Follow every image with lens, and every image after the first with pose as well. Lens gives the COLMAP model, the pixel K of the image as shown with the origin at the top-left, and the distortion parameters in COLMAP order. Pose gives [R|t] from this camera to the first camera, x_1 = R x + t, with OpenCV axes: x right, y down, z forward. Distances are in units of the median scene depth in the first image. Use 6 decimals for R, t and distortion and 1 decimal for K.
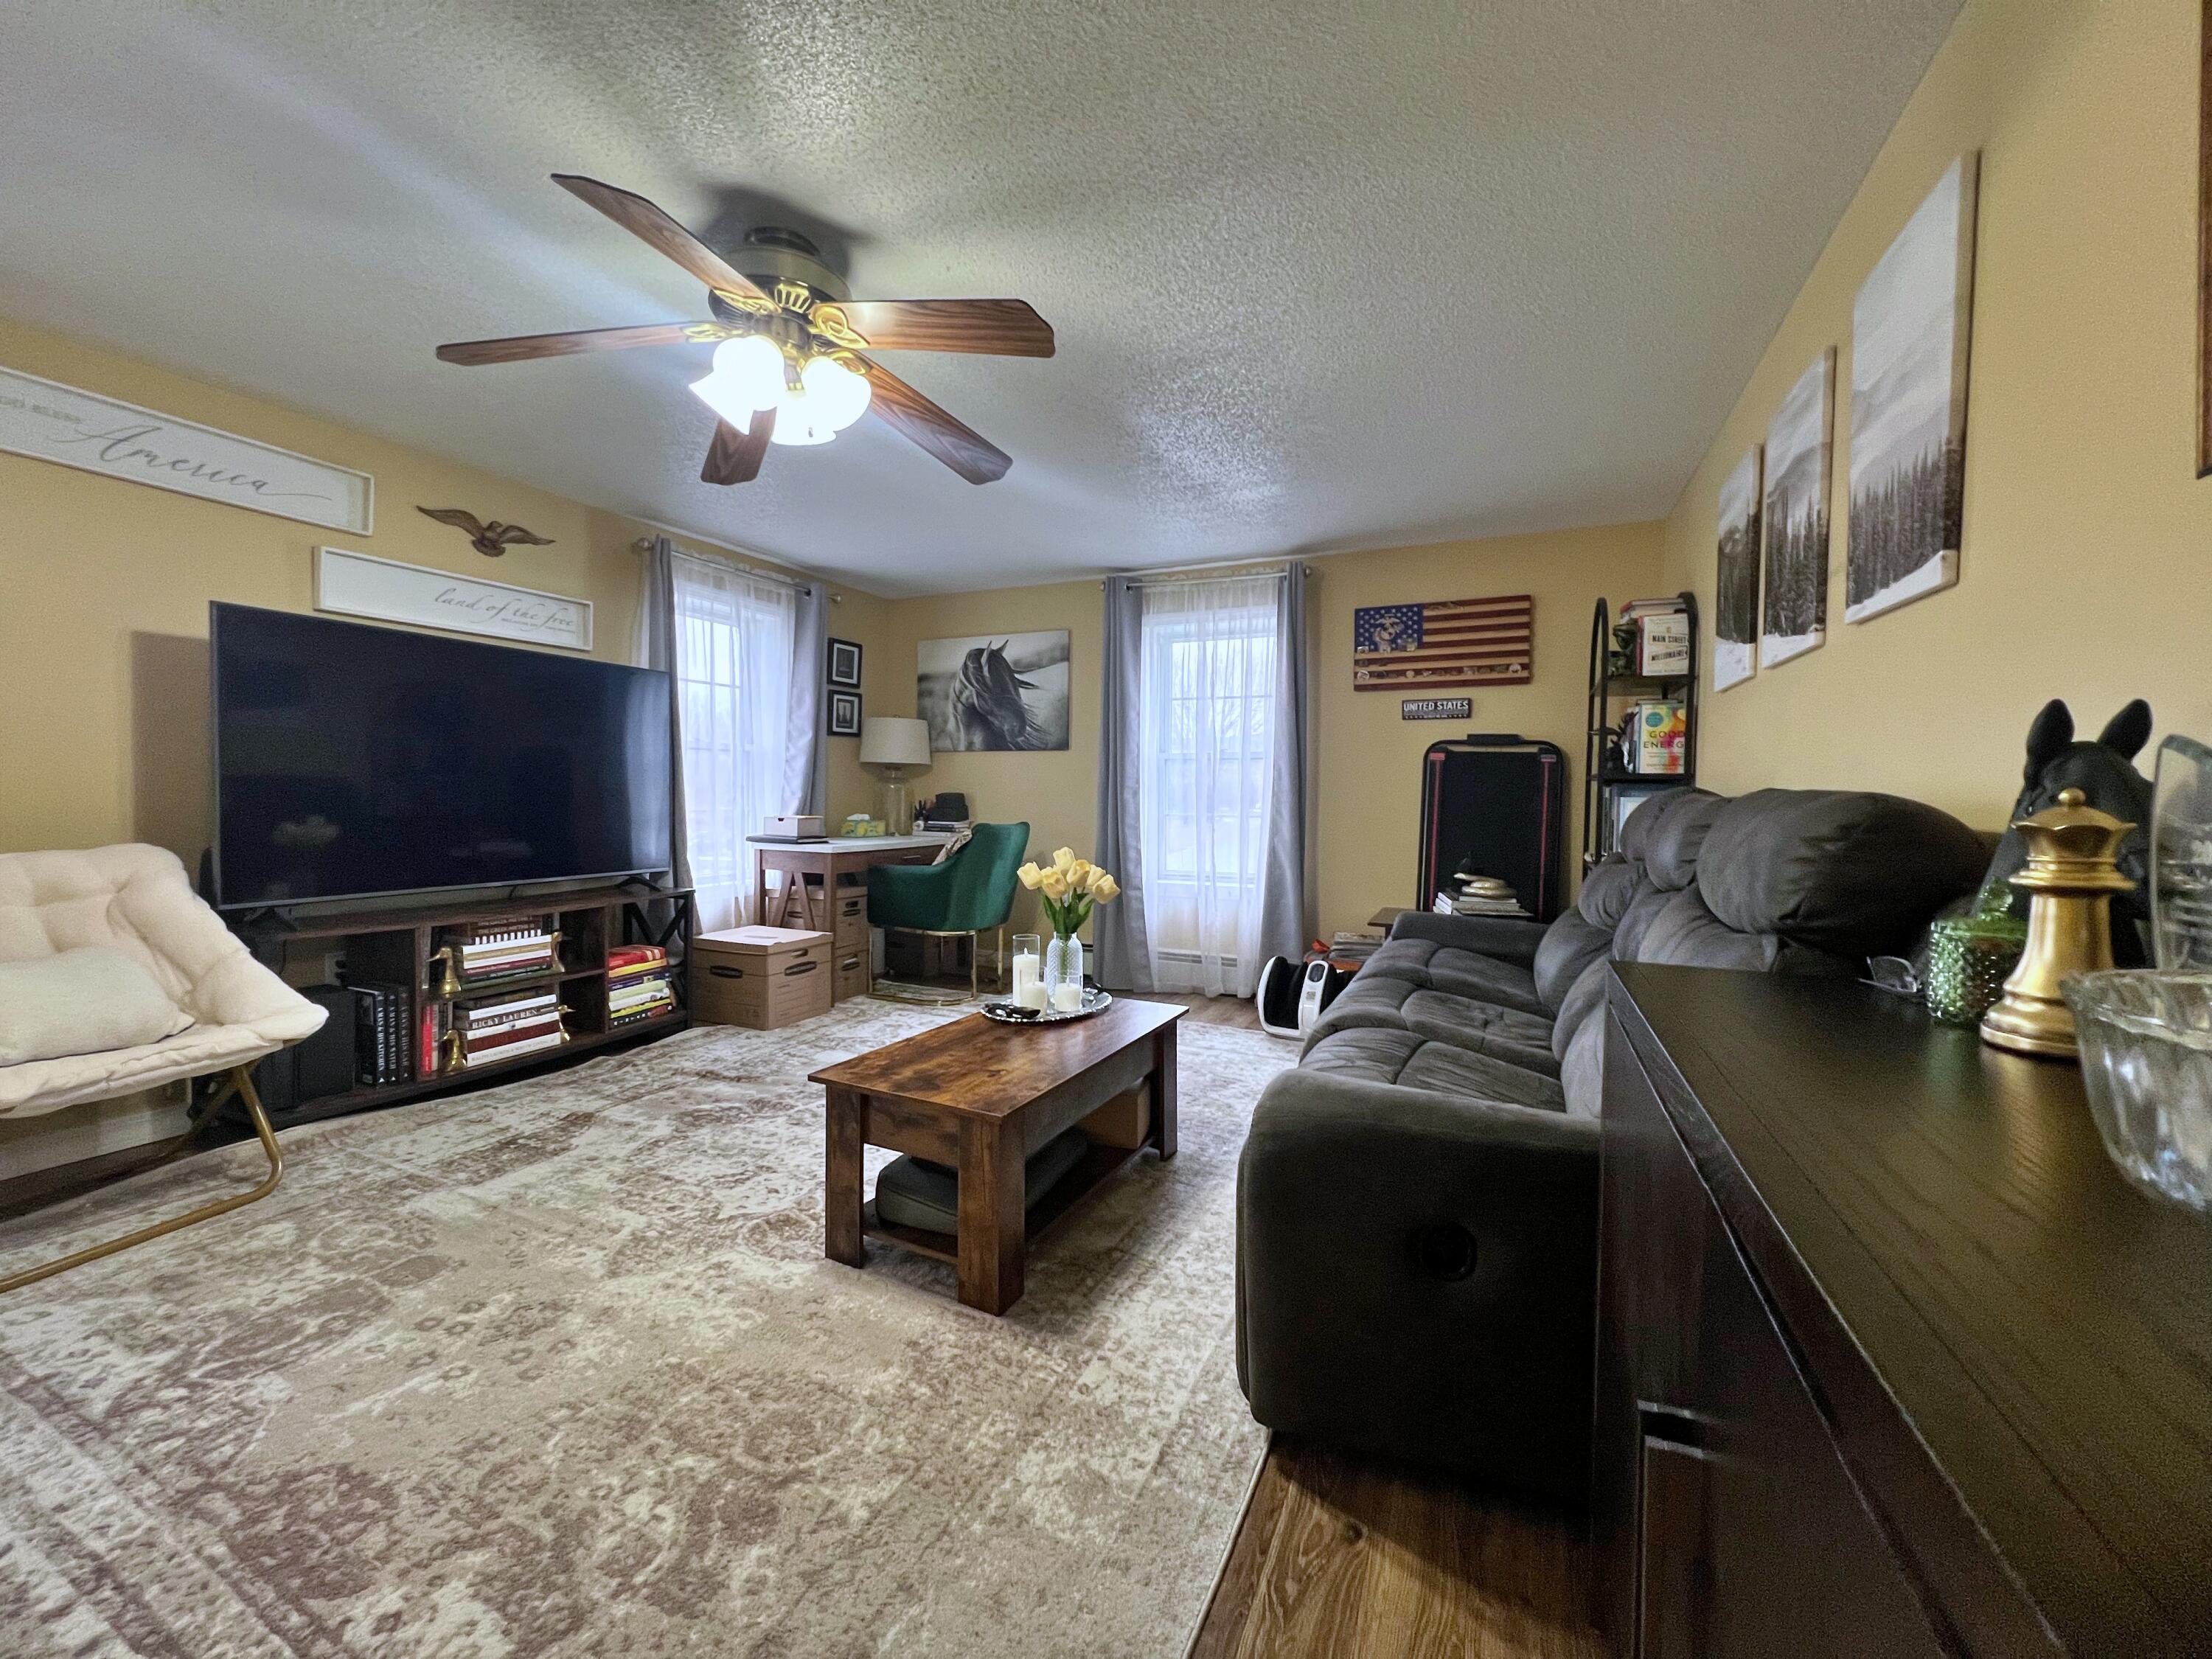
lens RADIAL K [[886.2, 0, 1101.1], [0, 886.2, 821.9], [0, 0, 1]] dist [-0.000900, 0.000373]
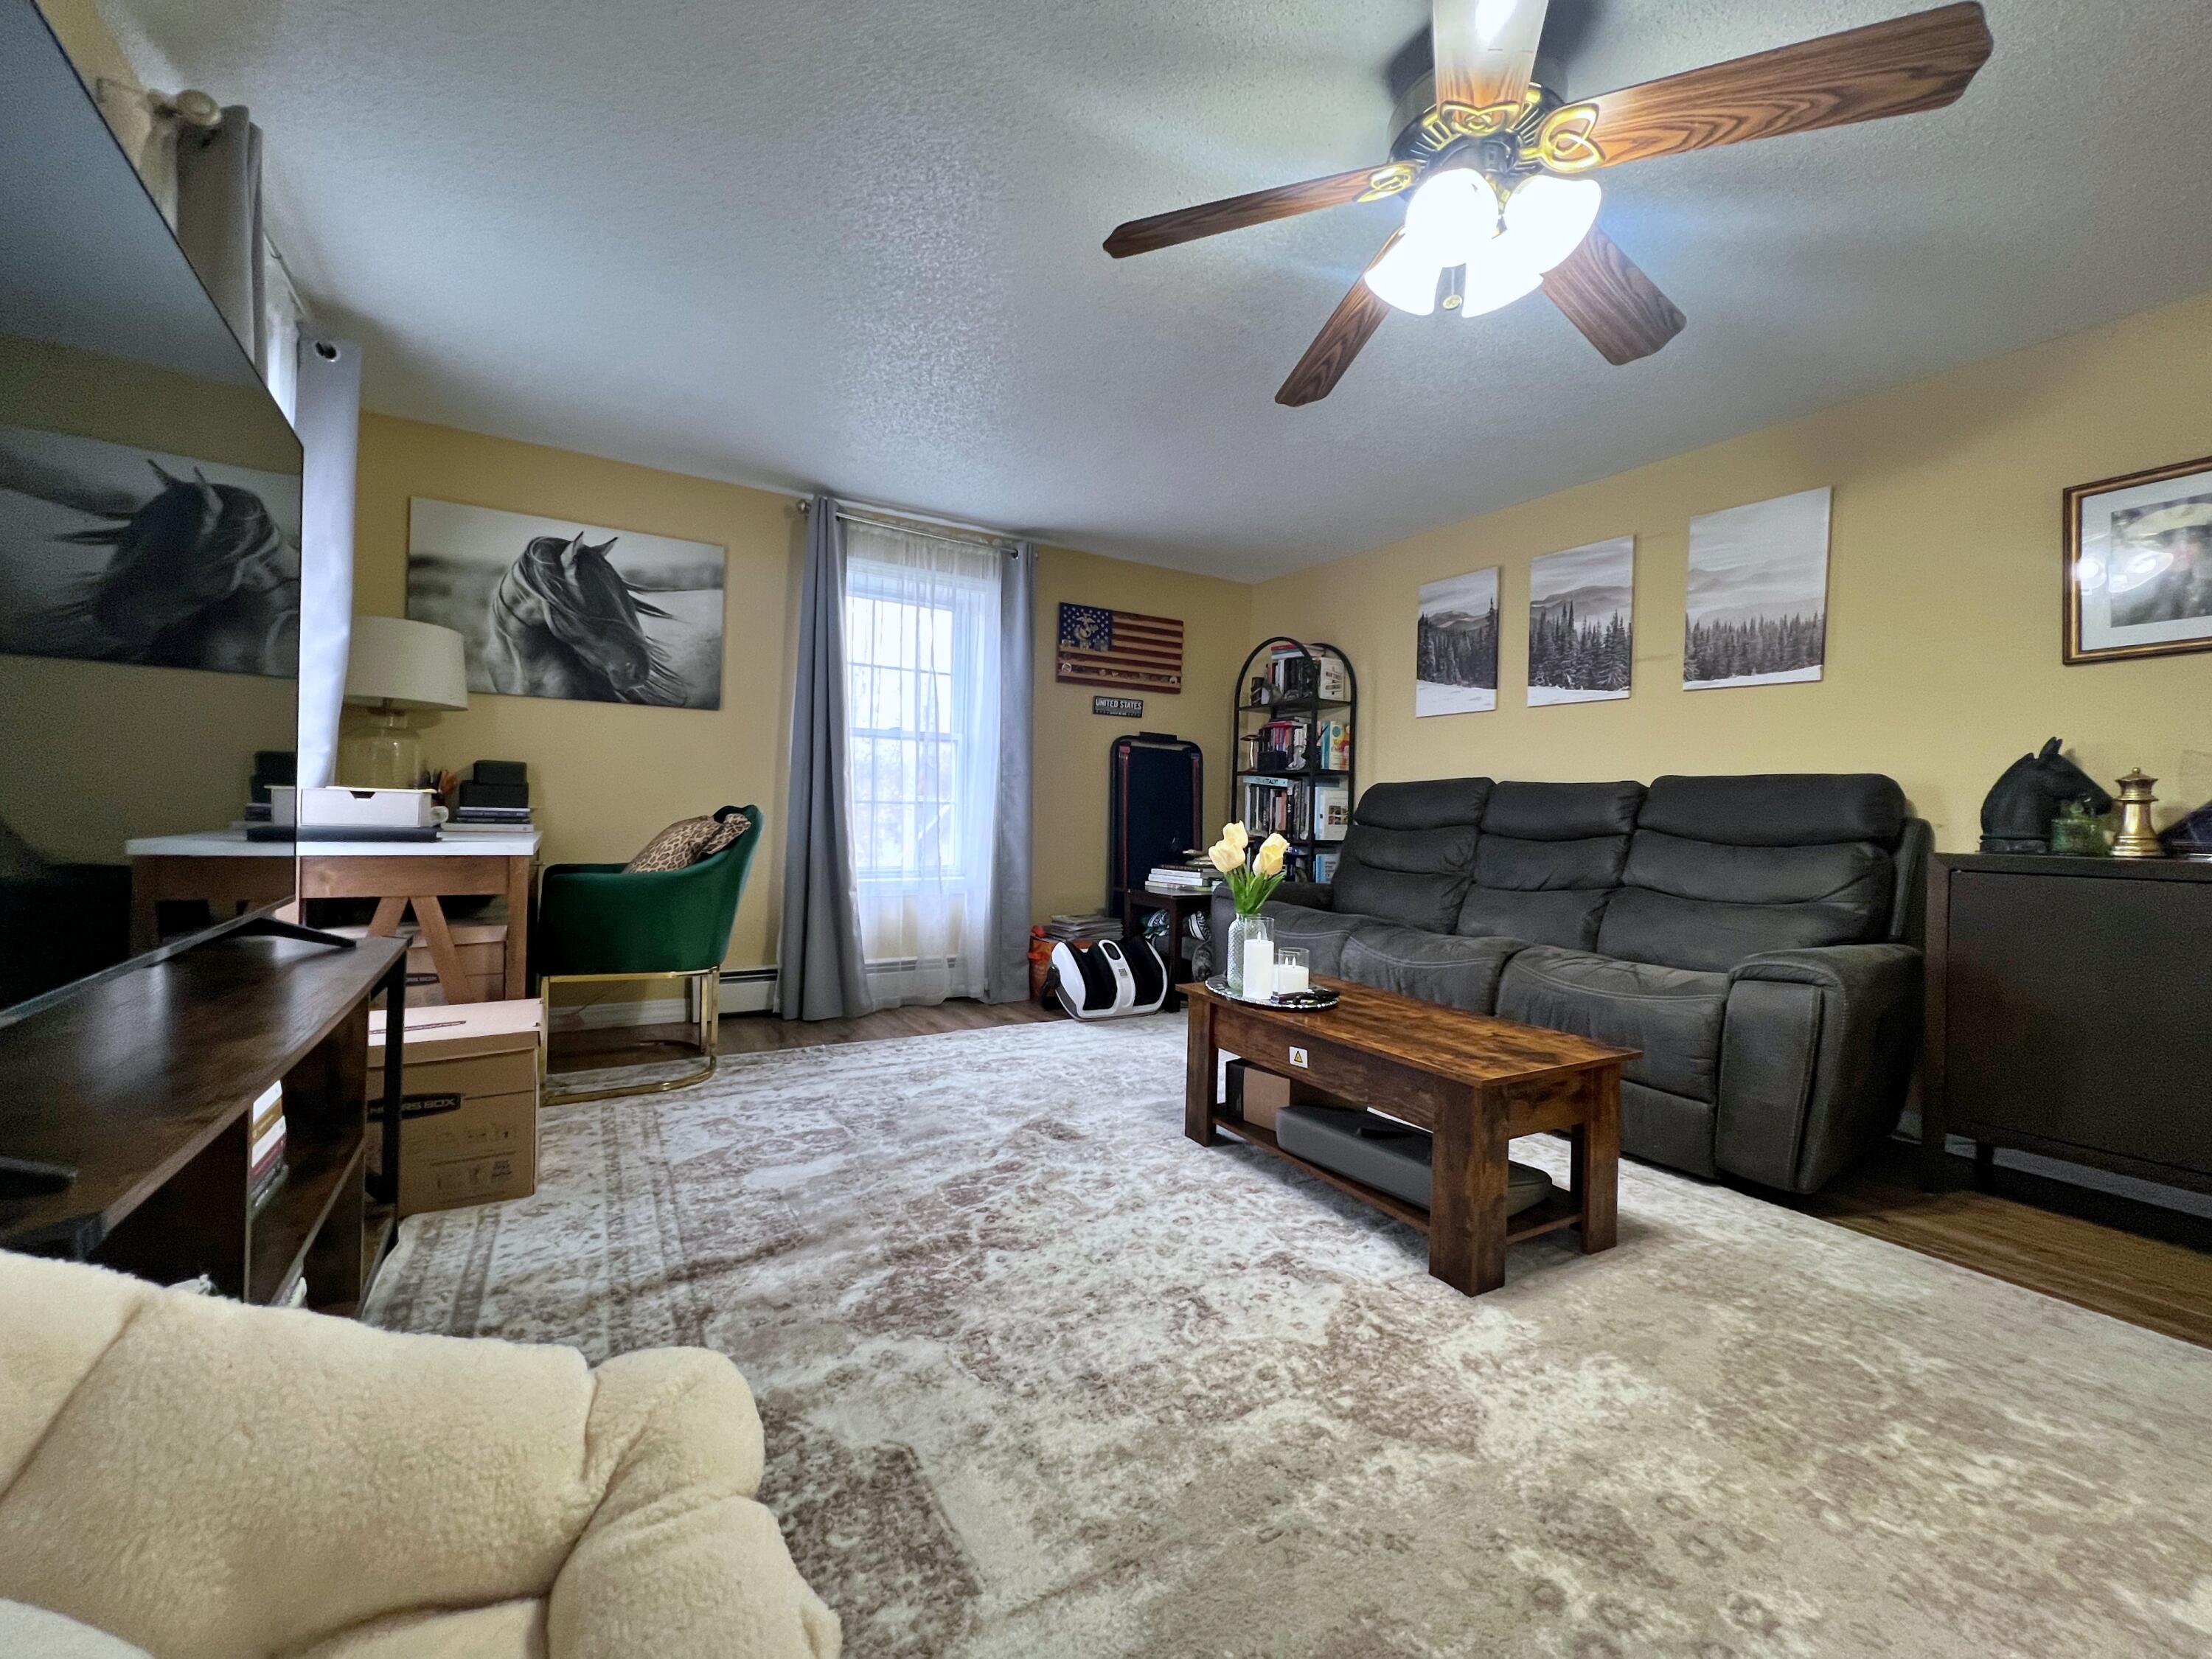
lens RADIAL K [[886.2, 0, 1115.0], [0, 886.2, 831.1], [0, 0, 1]] dist [-0.000900, 0.000373]
pose [[0.553724, -0.015233, 0.832561, -0.749497], [0.011482, 0.999877, 0.010658, 0.023648], [-0.832621, 0.003658, 0.553831, 0.512964]]
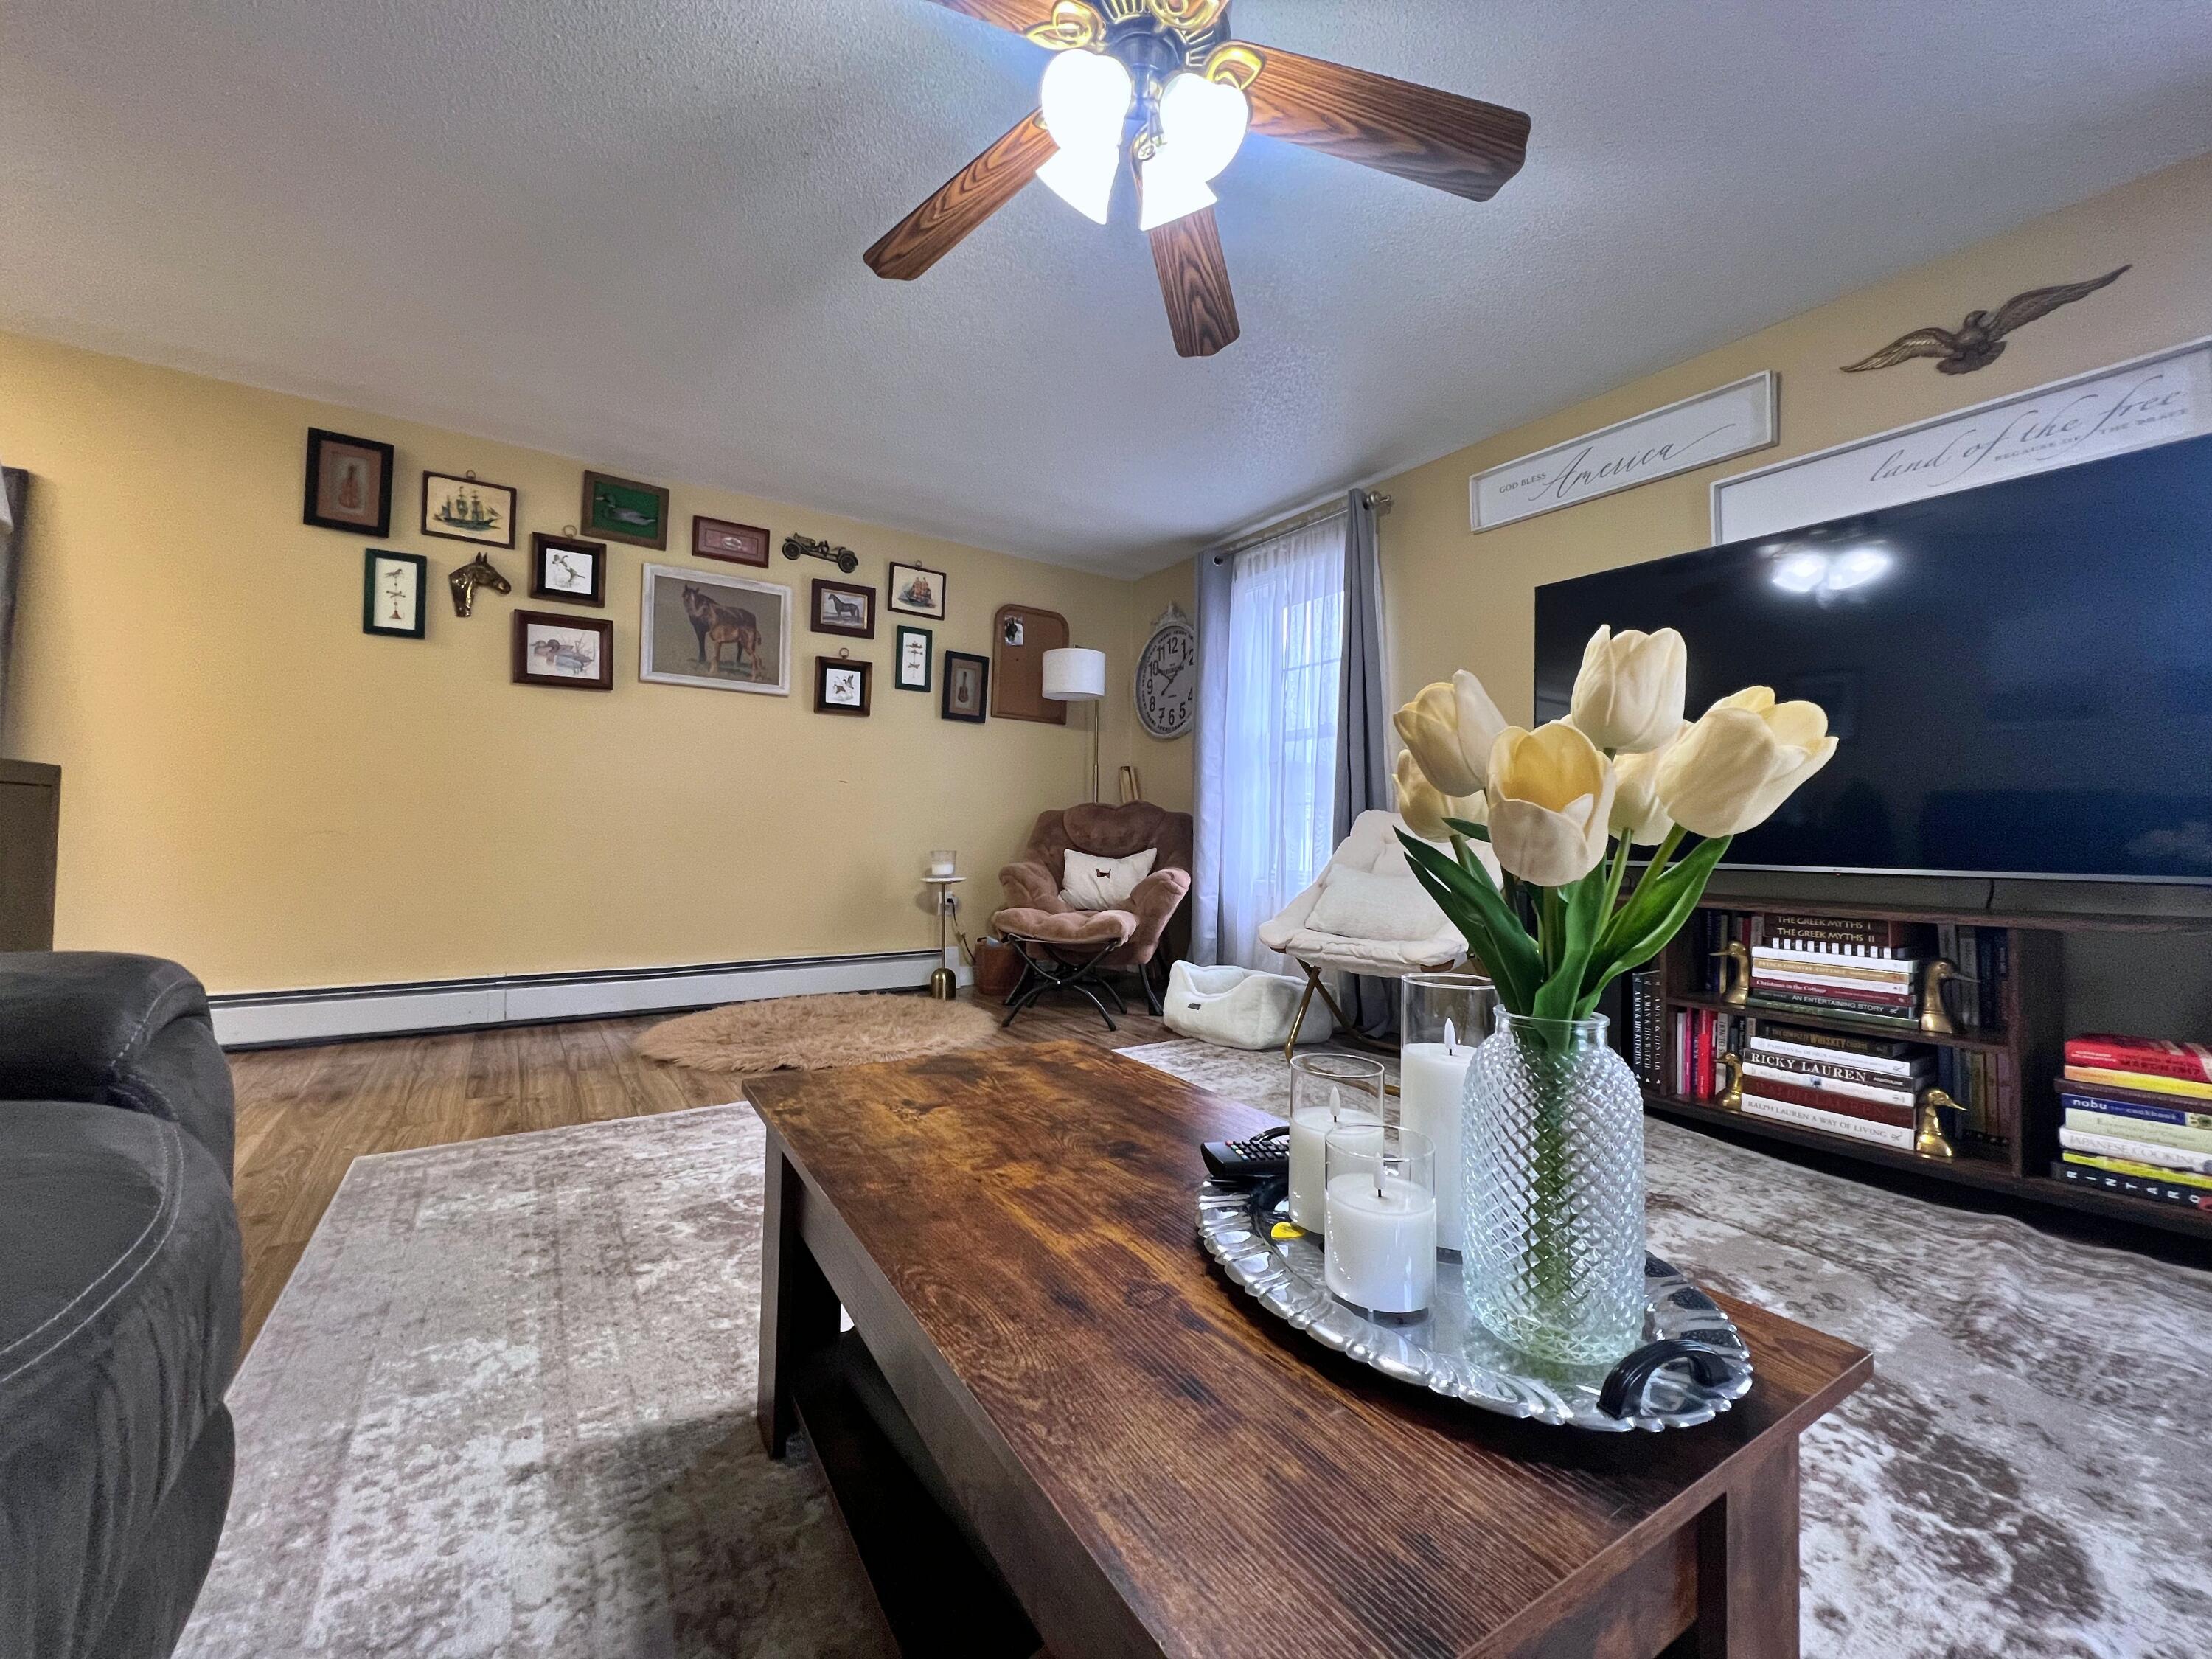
lens RADIAL K [[886.2, 0, 1104.2], [0, 886.2, 821.3], [0, 0, 1]] dist [-0.000900, 0.000373]
pose [[-0.518956, -0.041685, -0.853784, 0.179156], [-0.052306, 0.998487, -0.016957, 0.073109], [0.853199, 0.035858, -0.520351, 0.863038]]
